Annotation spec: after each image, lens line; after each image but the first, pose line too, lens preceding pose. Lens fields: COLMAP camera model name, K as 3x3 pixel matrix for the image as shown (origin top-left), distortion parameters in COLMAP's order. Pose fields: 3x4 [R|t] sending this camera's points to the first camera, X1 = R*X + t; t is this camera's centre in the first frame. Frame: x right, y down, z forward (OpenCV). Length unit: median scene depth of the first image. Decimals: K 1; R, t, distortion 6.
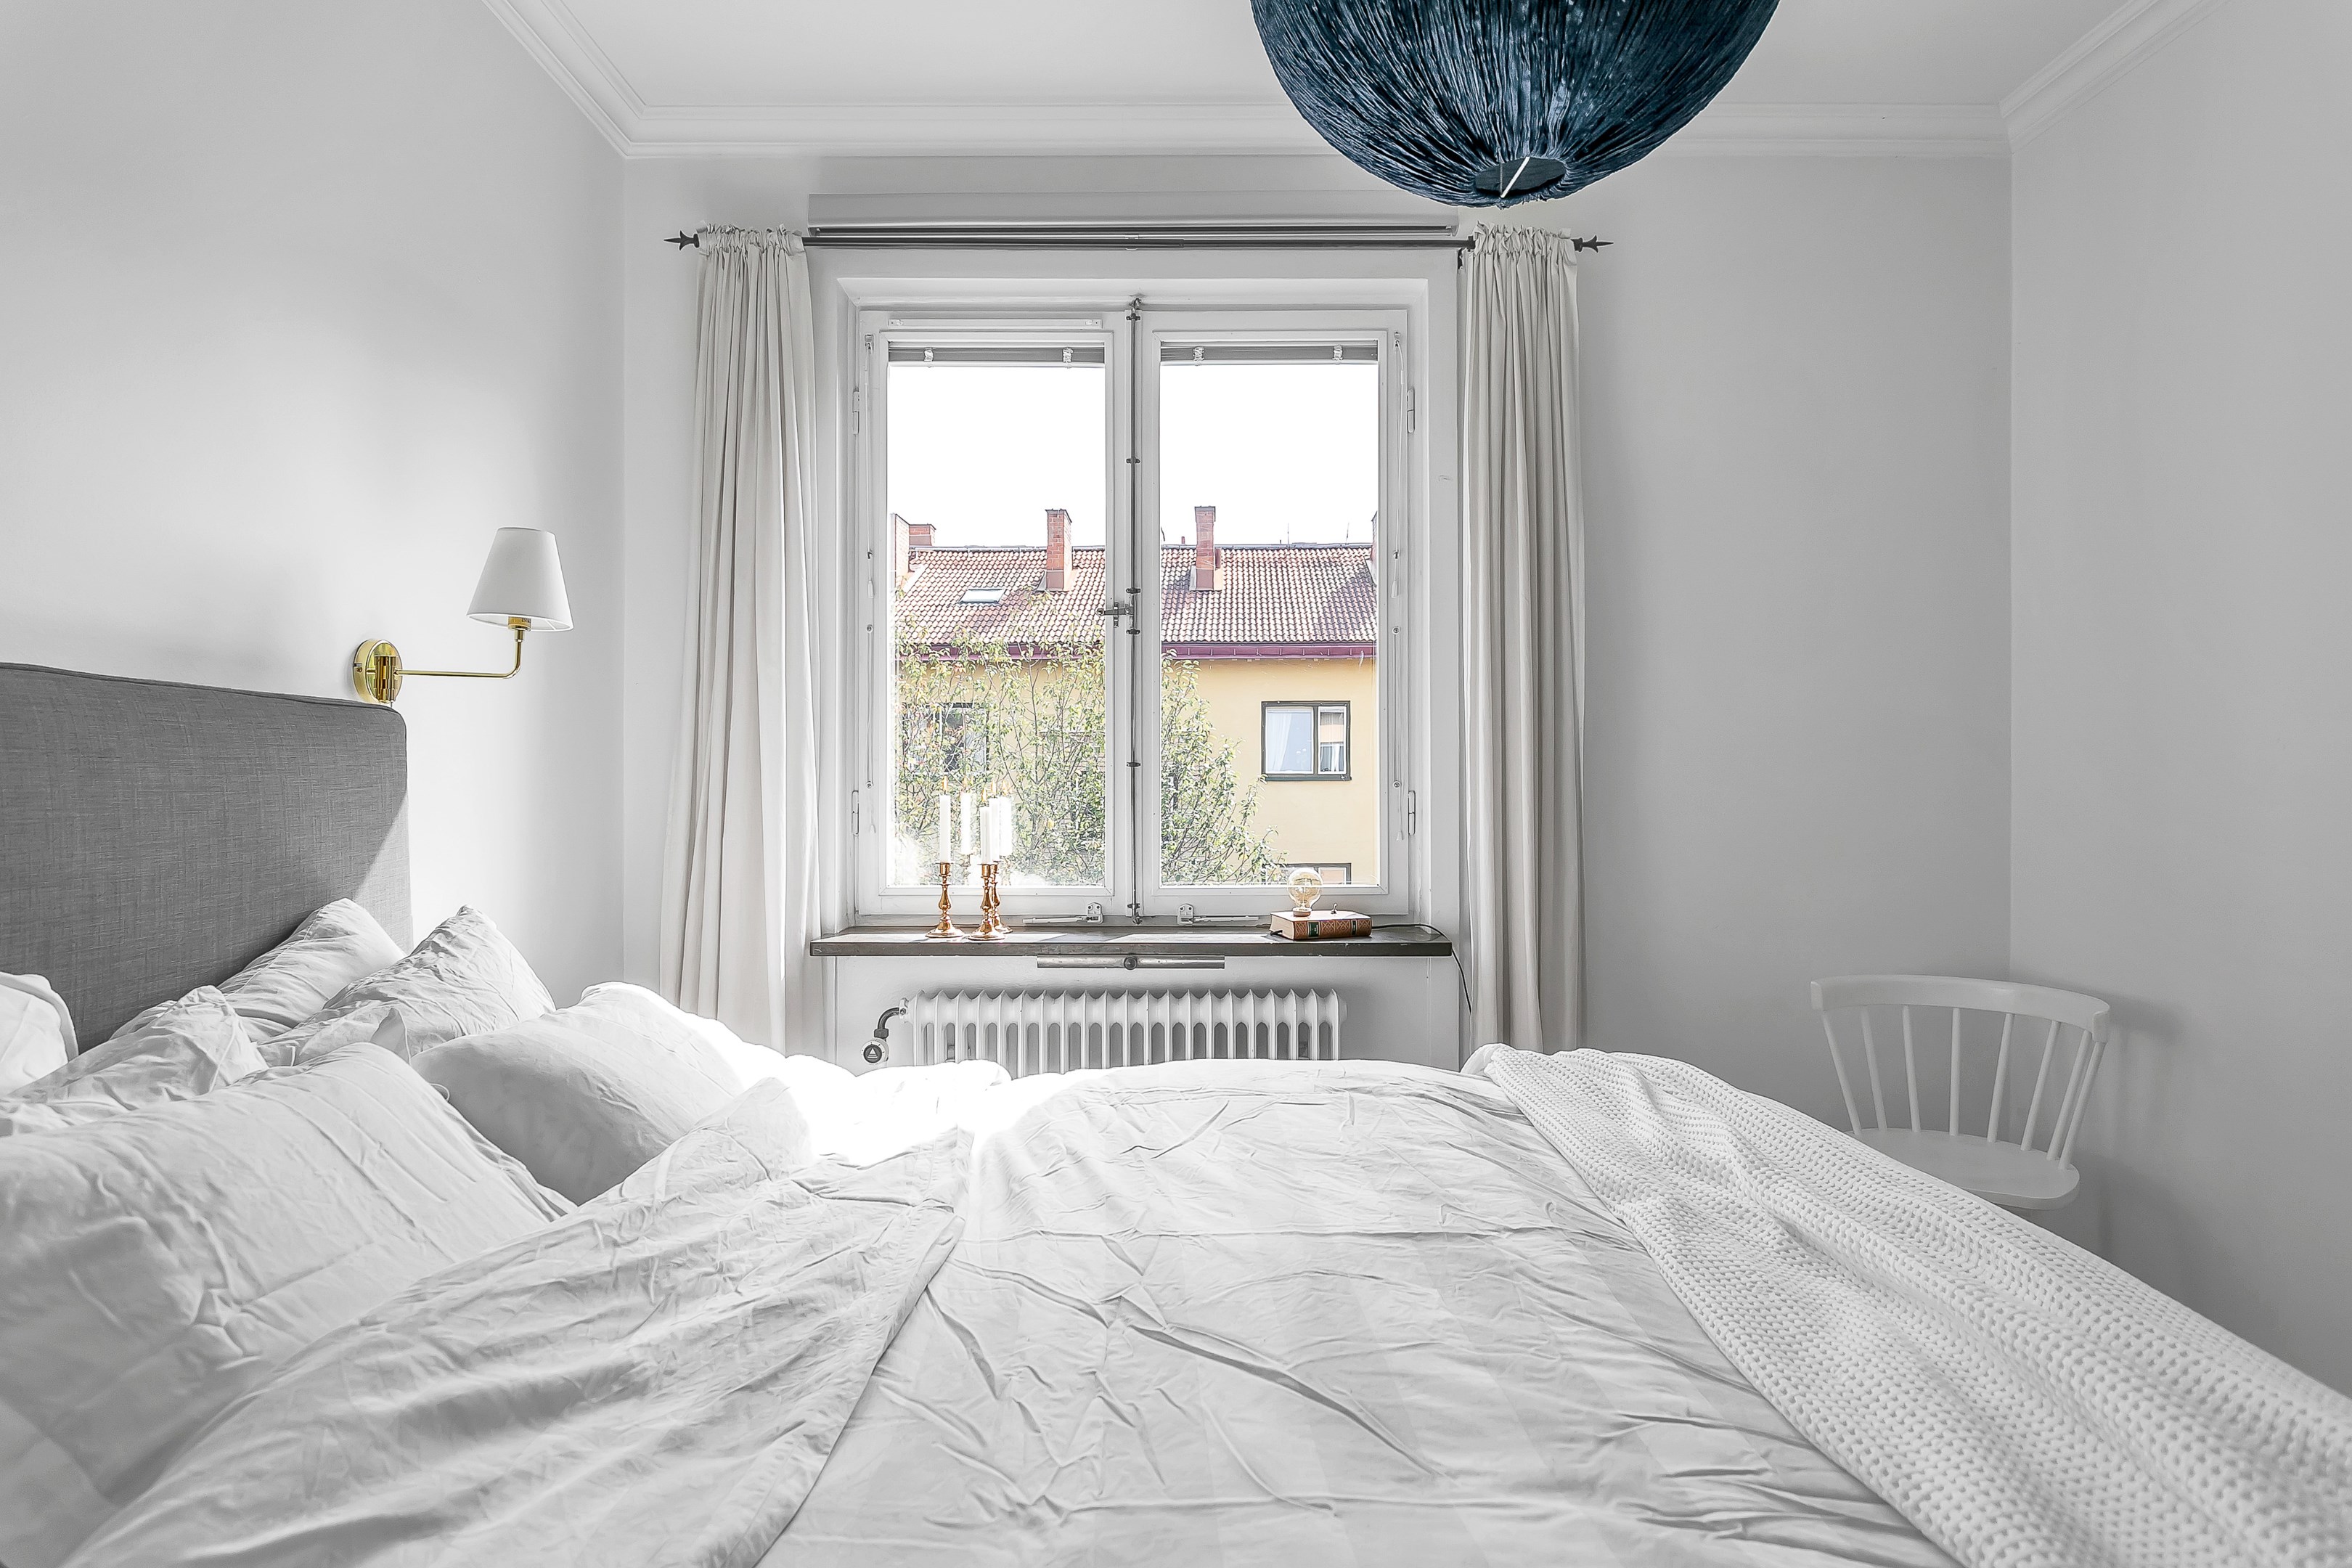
lens RADIAL K [[1365.4, 0, 1176.3], [0, 1365.4, 771.1], [0, 0, 1]] dist [-0.006089, 0.001090]
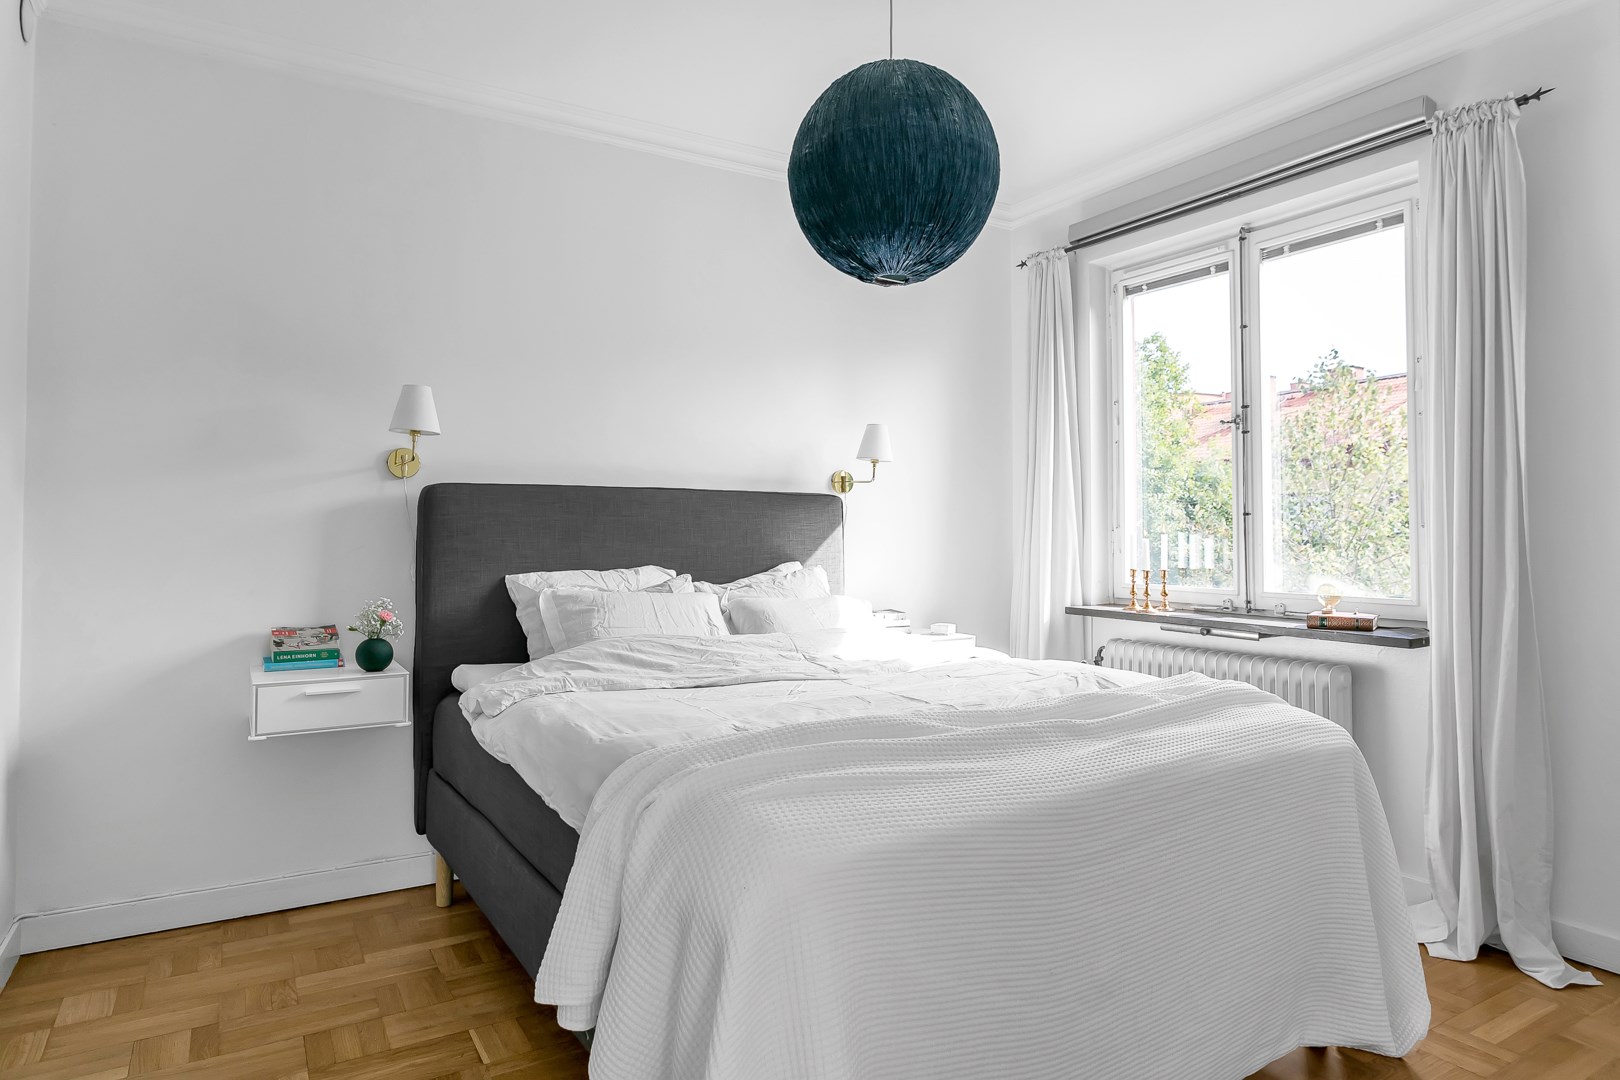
lens RADIAL K [[963.6, 0, 811.4], [0, 963.6, 514.7], [0, 0, 1]] dist [0.000849, 0.001573]
pose [[0.516873, -0.012814, -0.855966, 0.684518], [-0.001107, 0.999877, -0.015636, 0.014361], [0.856061, 0.009029, 0.516795, -0.028555]]
